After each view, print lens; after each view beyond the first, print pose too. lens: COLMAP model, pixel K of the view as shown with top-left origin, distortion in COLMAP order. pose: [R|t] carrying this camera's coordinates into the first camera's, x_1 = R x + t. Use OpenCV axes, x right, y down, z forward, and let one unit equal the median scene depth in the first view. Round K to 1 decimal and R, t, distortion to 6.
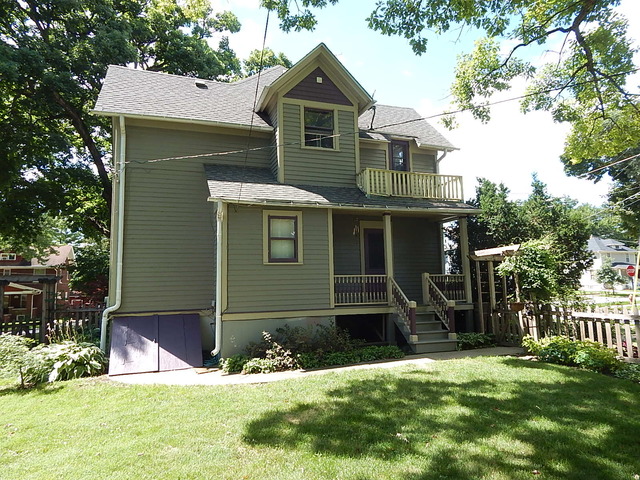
lens RADIAL K [[431.6, 0, 318.5], [0, 431.6, 236.2], [0, 0, 1]] dist [0.003586, 0.000519]
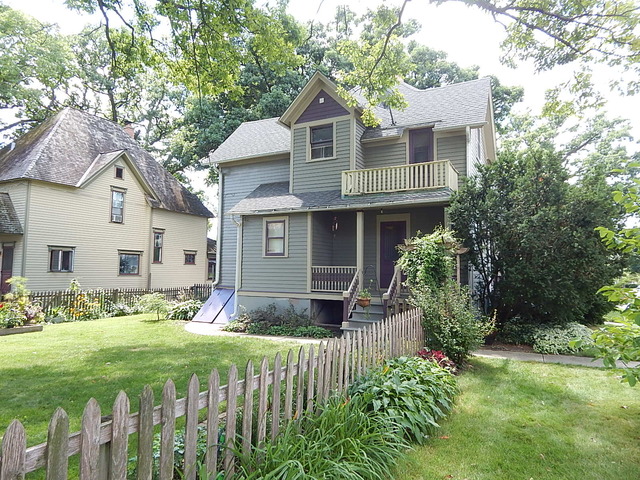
lens RADIAL K [[431.6, 0, 318.5], [0, 431.6, 236.2], [0, 0, 1]] dist [0.003586, 0.000519]
pose [[0.678607, -0.031933, -0.733807, 0.946164], [0.060747, 0.998072, 0.012745, -0.008027], [0.731985, -0.053226, 0.679239, 0.192233]]
